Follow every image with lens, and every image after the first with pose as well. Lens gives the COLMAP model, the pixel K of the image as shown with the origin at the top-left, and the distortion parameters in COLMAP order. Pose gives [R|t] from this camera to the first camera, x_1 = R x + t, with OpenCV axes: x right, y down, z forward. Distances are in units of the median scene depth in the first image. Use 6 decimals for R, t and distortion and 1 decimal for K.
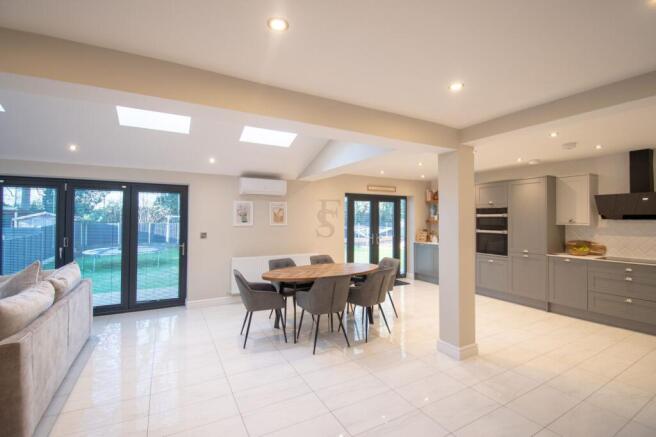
lens RADIAL K [[295.0, 0, 329.7], [0, 295.0, 216.7], [0, 0, 1]] dist [0.000921, -0.000496]
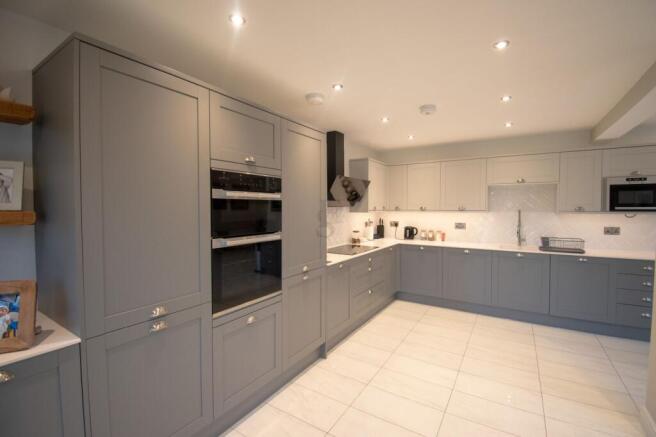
lens RADIAL K [[295.0, 0, 327.8], [0, 295.0, 216.2], [0, 0, 1]] dist [0.000921, -0.000496]
pose [[-0.467019, -0.027630, 0.883815, 0.185578], [-0.003212, 0.999558, 0.029551, 0.010796], [-0.884241, 0.010962, -0.466901, 1.123324]]
